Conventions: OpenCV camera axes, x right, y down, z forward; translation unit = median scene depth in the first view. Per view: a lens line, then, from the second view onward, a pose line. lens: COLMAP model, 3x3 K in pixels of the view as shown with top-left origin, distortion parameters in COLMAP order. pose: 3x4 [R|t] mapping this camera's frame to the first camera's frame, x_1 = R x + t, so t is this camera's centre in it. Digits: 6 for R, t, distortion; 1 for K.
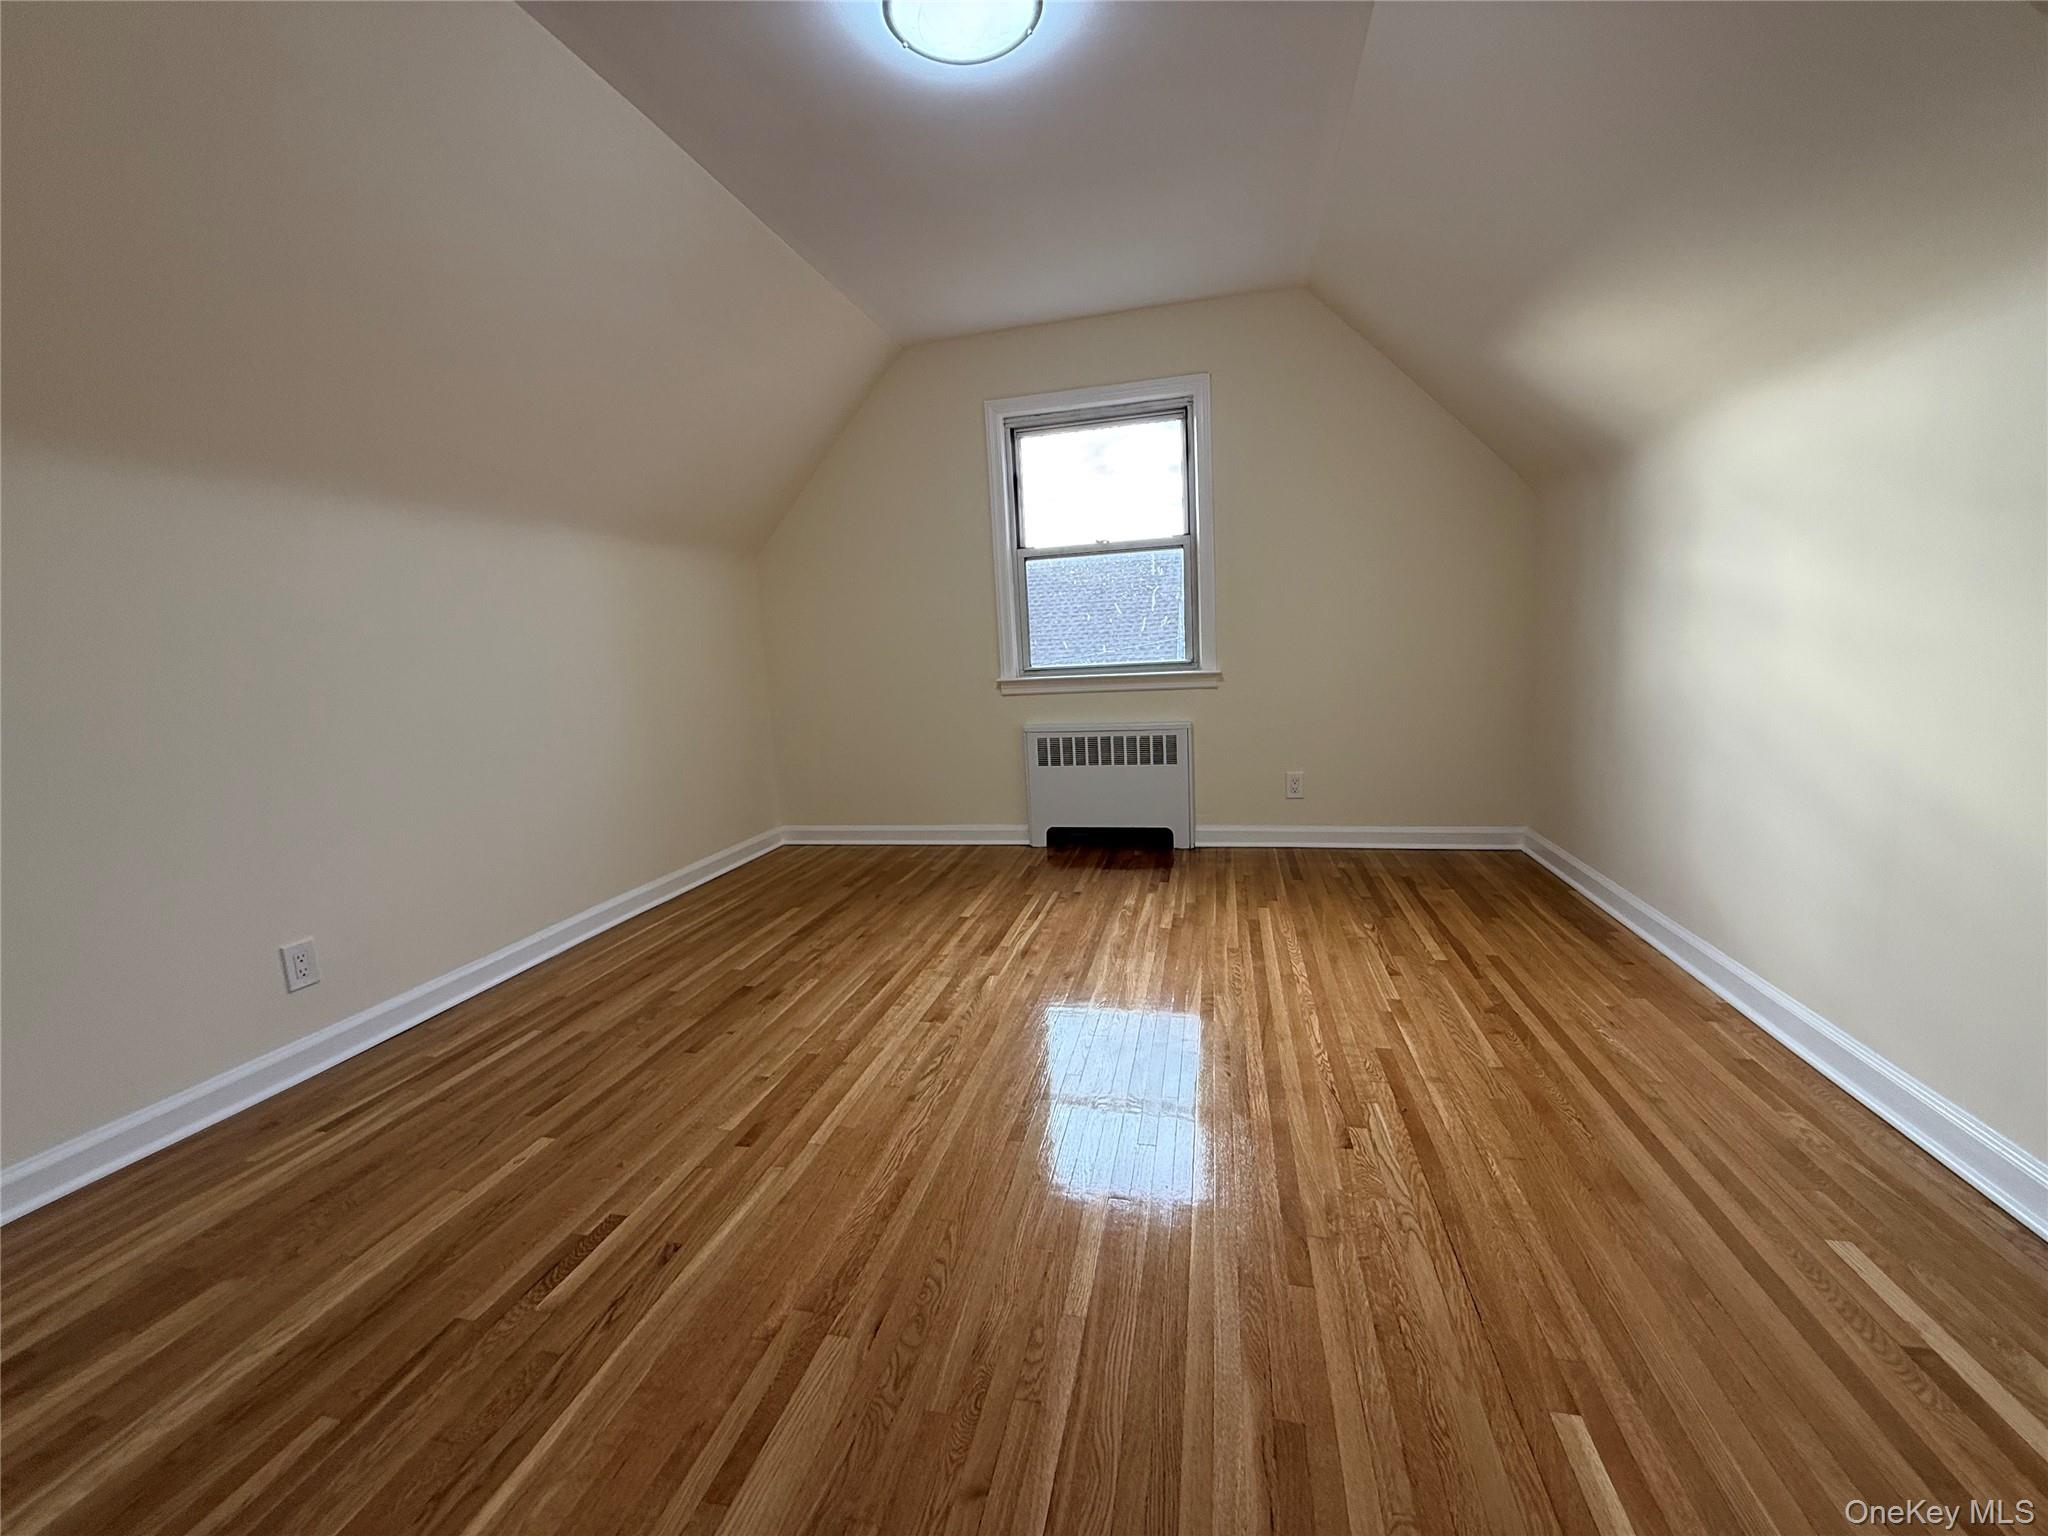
lens RADIAL K [[815.7, 0, 1031.0], [0, 815.7, 775.9], [0, 0, 1]] dist [0.000440, 0.000271]
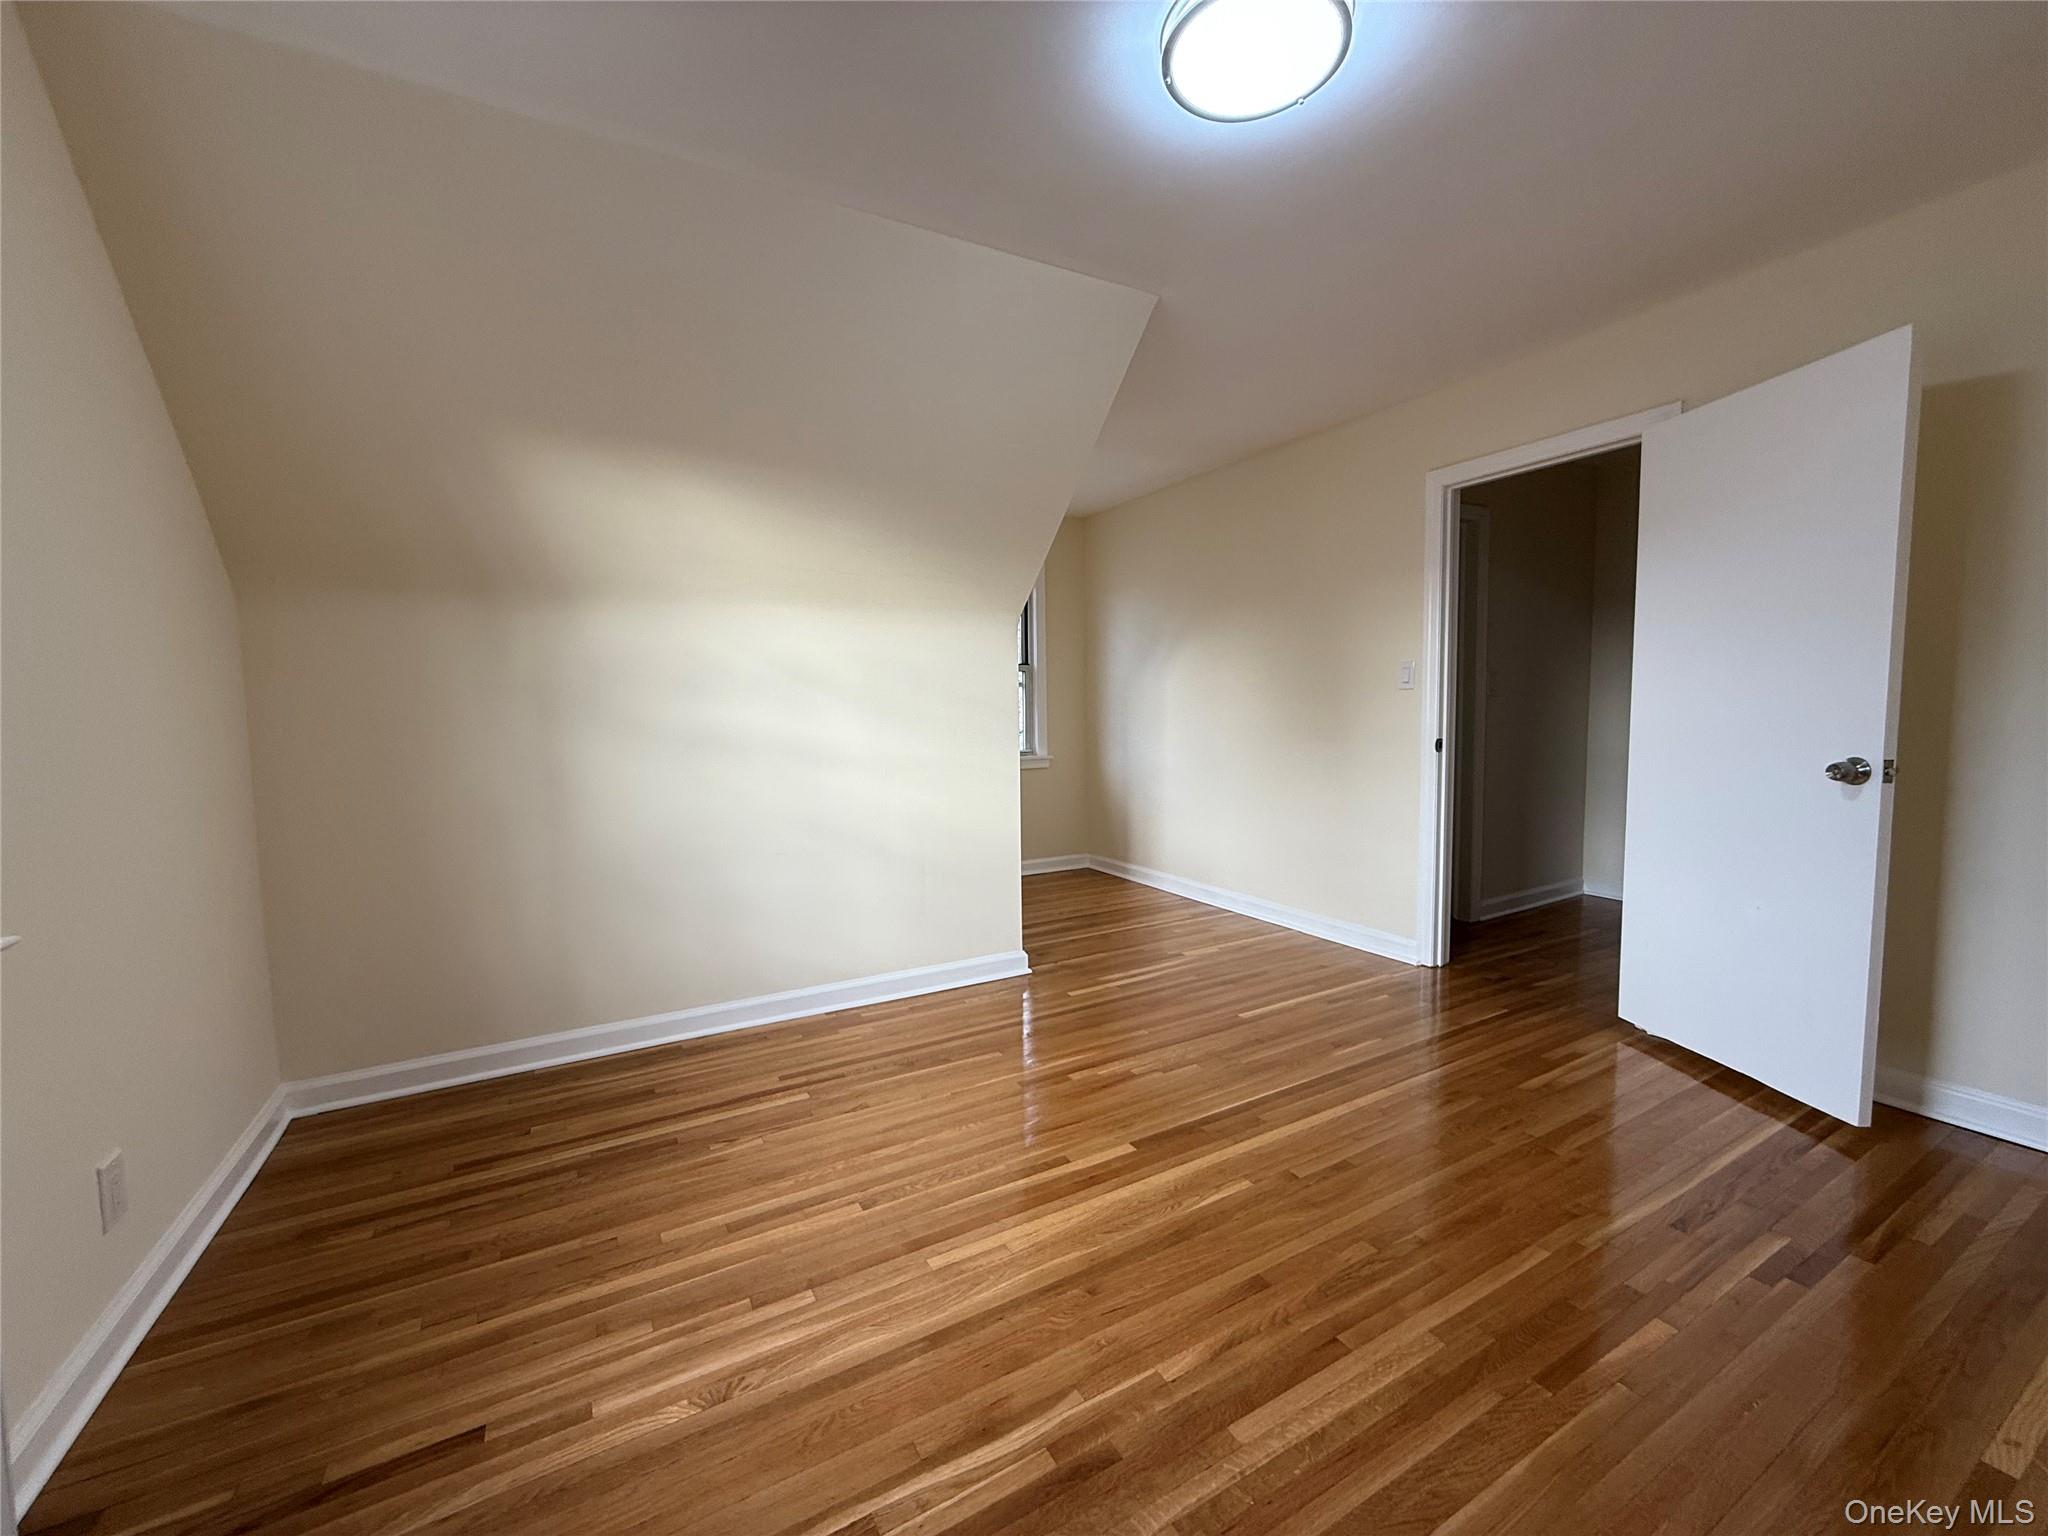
lens RADIAL K [[815.7, 0, 1023.3], [0, 815.7, 769.1], [0, 0, 1]] dist [0.000440, 0.000271]
pose [[-0.676763, 0.011592, 0.736110, -0.346667], [0.170259, 0.975234, 0.141174, -0.218150], [-0.716243, 0.220871, -0.661976, 1.196993]]
